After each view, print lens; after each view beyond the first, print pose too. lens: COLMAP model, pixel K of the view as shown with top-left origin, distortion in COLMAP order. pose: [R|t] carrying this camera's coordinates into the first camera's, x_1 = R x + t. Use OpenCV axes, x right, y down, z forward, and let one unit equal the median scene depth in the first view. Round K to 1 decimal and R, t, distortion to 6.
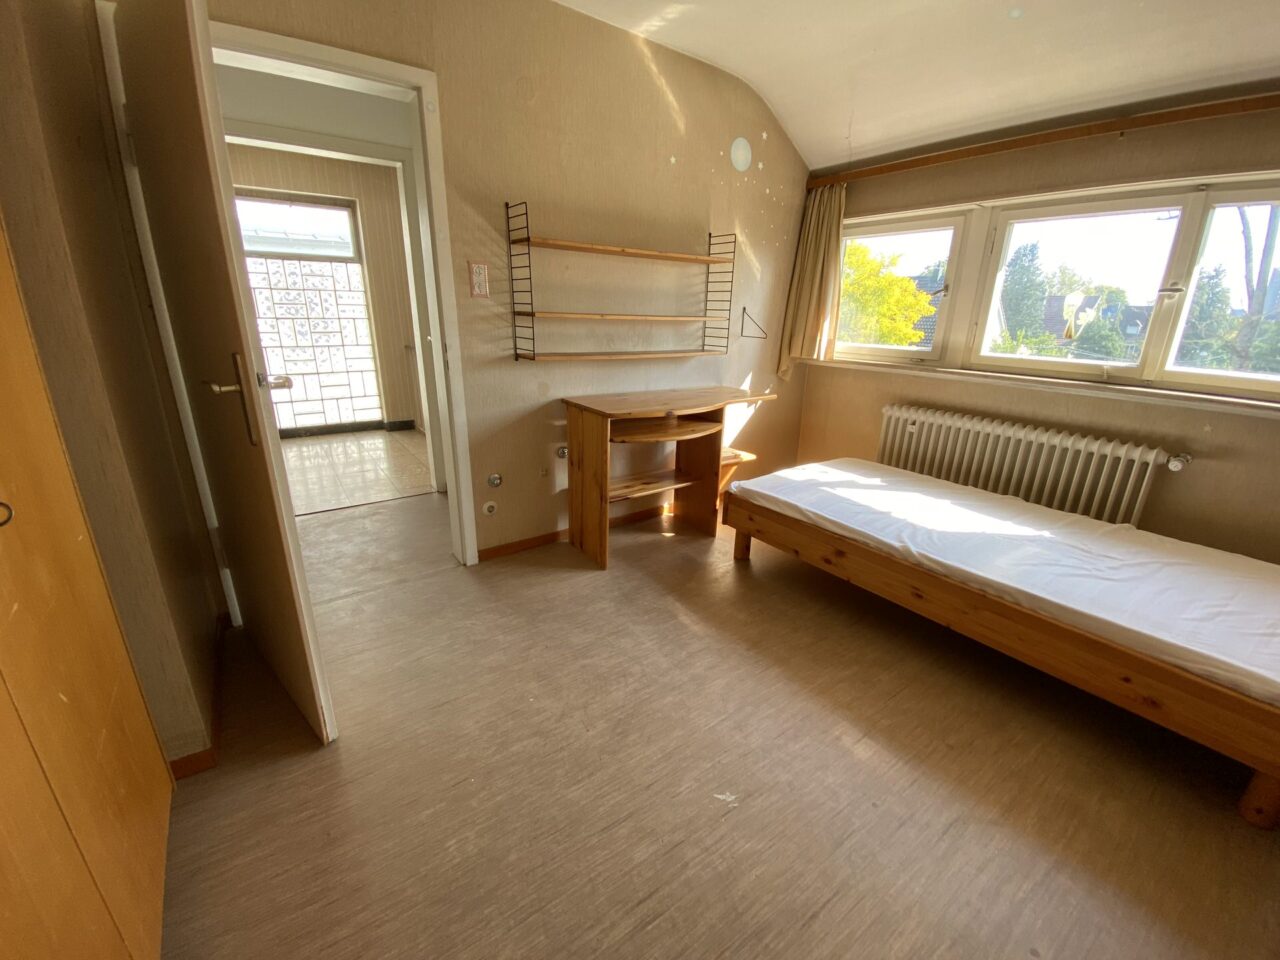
lens RADIAL K [[525.3, 0, 640.0], [0, 525.3, 484.6], [0, 0, 1]] dist [-0.002027, -0.006433]
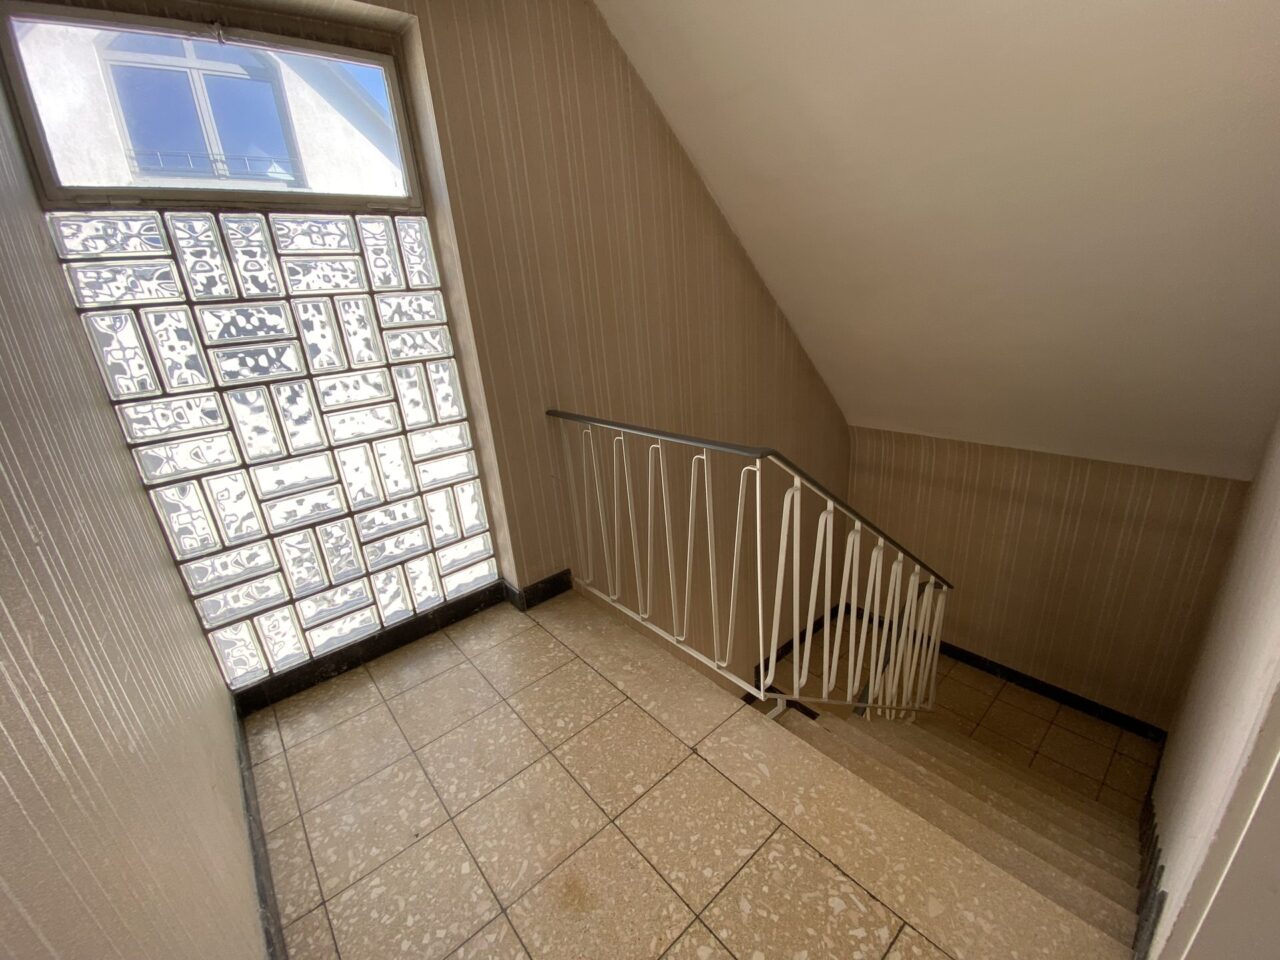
lens RADIAL K [[525.3, 0, 640.0], [0, 525.3, 484.6], [0, 0, 1]] dist [-0.002027, -0.006433]
pose [[0.990699, -0.129846, 0.040694, -0.409178], [0.129607, 0.991529, 0.008465, -0.205151], [-0.041448, -0.003112, 0.999136, 0.595858]]
